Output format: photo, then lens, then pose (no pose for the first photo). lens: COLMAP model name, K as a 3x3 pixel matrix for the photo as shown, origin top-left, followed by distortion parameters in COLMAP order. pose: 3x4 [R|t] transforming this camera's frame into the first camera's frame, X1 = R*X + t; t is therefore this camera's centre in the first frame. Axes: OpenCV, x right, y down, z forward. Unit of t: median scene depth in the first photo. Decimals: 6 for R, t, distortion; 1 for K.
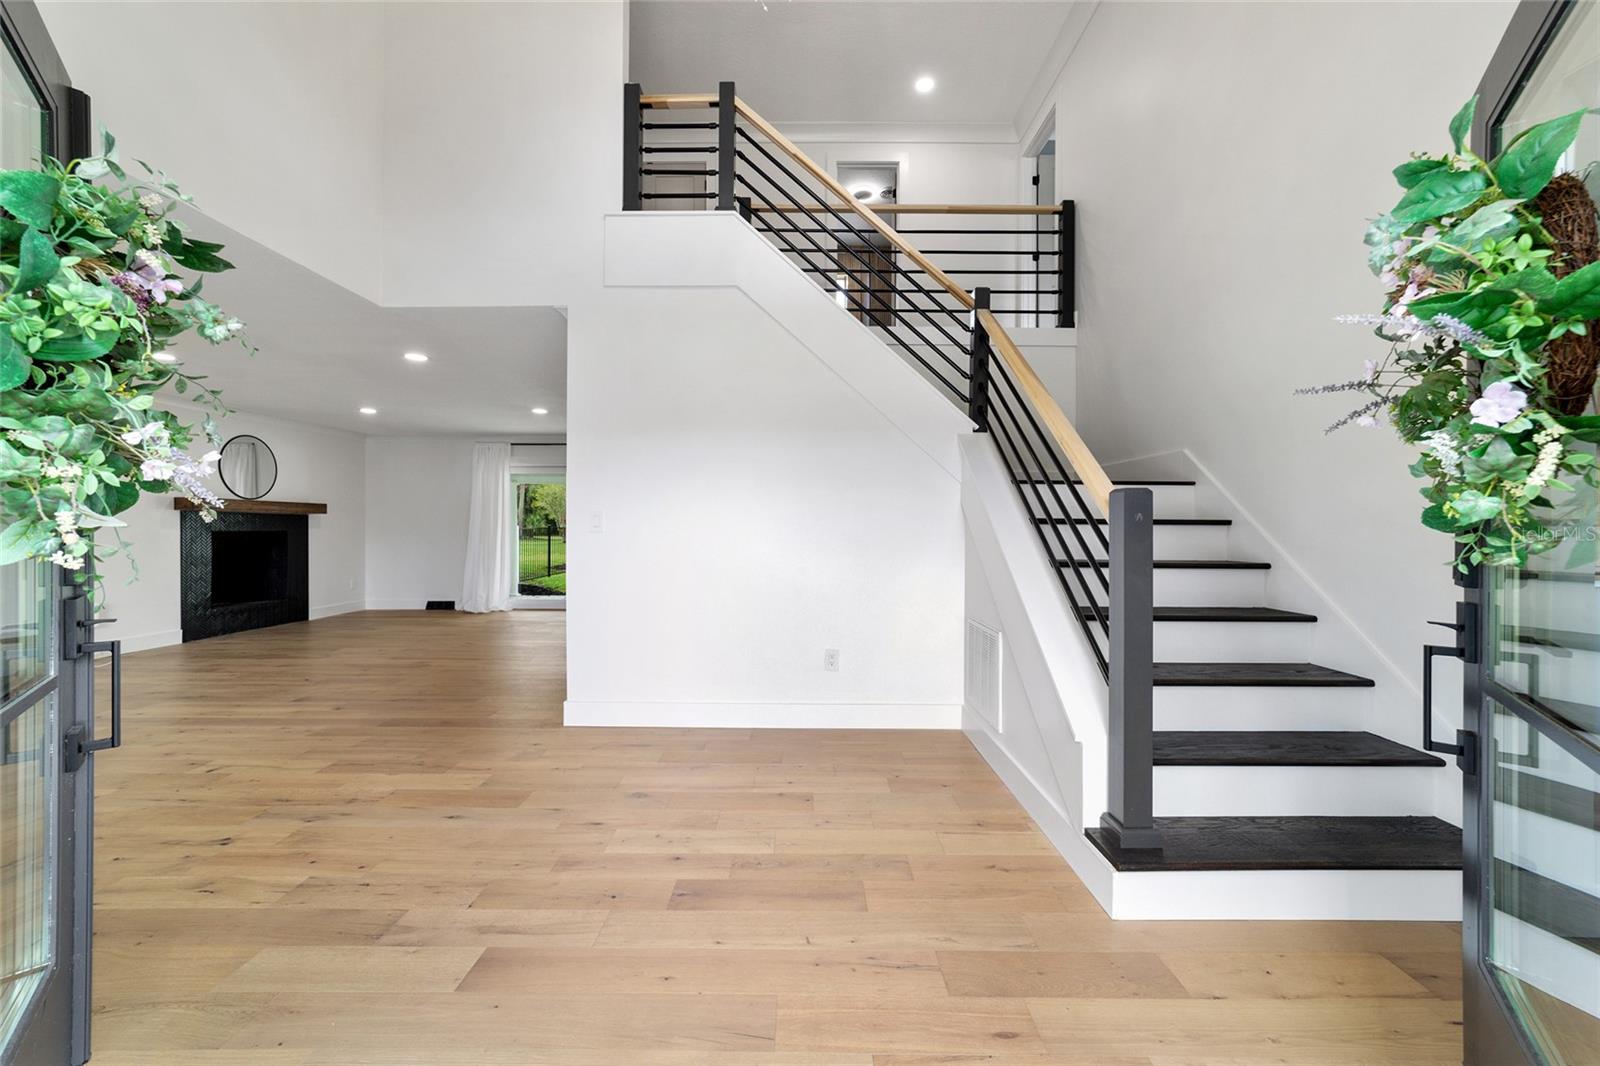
lens RADIAL K [[612.2, 0, 799.4], [0, 612.2, 528.7], [0, 0, 1]] dist [-0.017983, 0.008254]
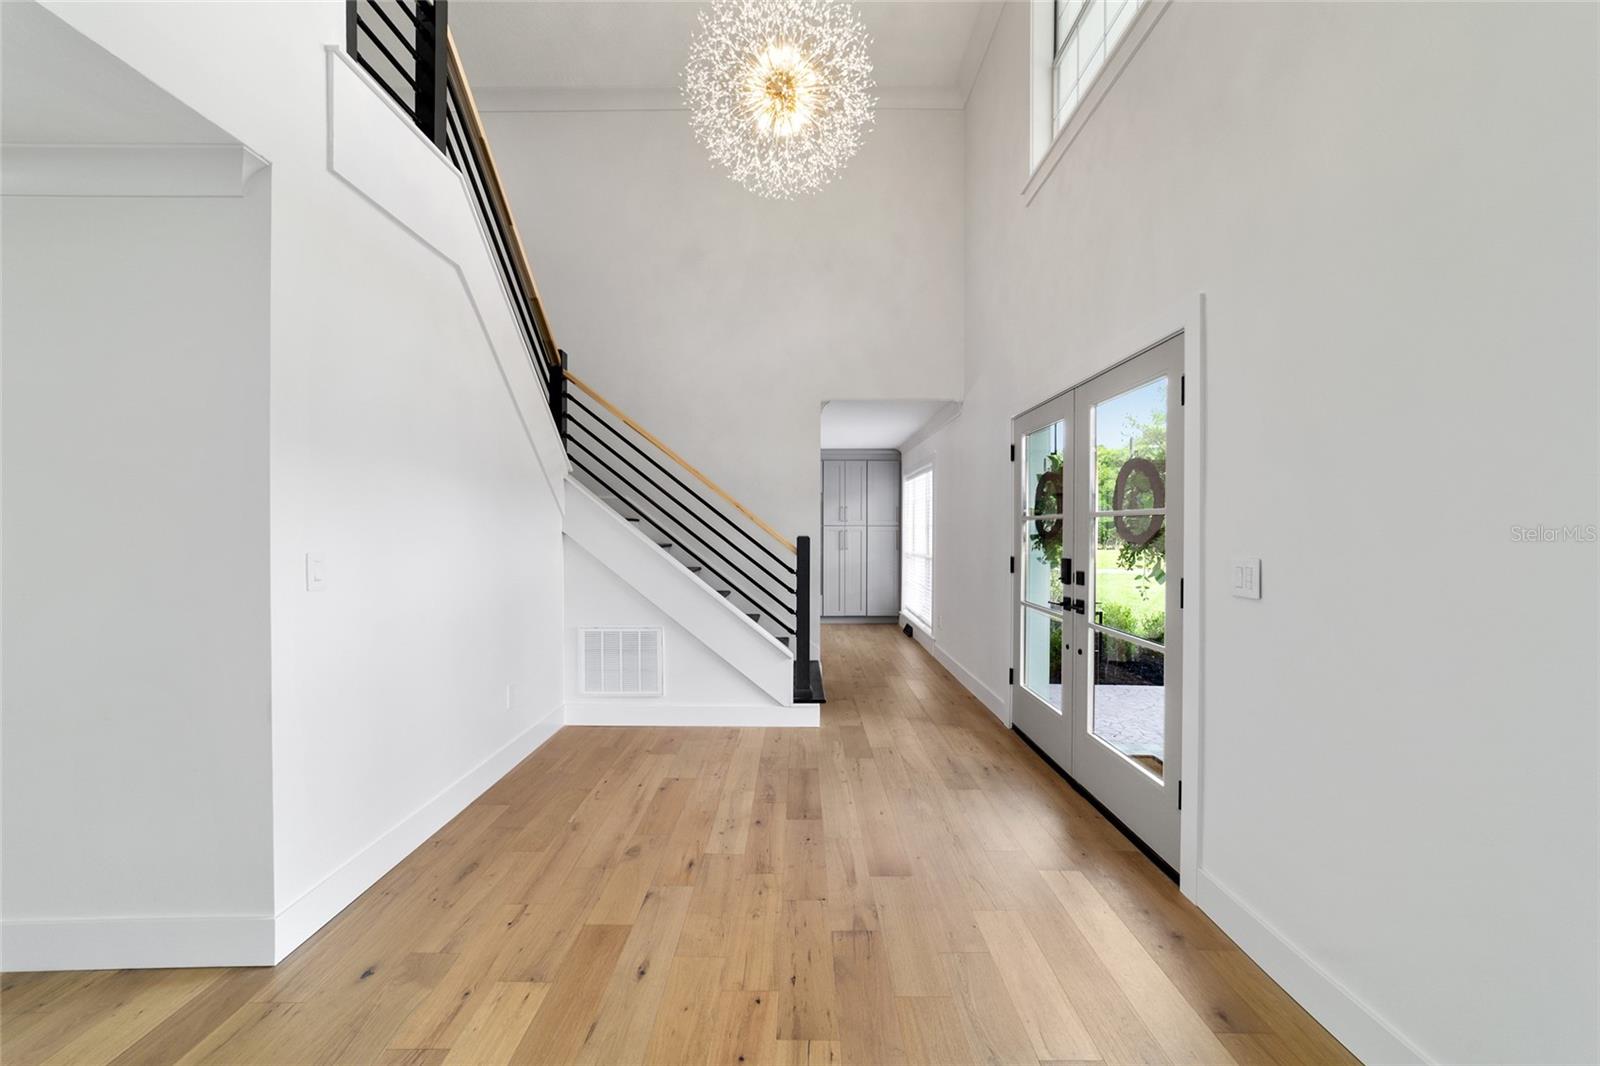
lens RADIAL K [[614.2, 0, 793.8], [0, 614.2, 531.0], [0, 0, 1]] dist [-0.002655, 0.000035]
pose [[0.005711, -0.006096, 0.999965, -0.701306], [-0.000615, 0.999981, 0.006100, -0.041302], [-0.999984, -0.000650, 0.005707, 0.426078]]
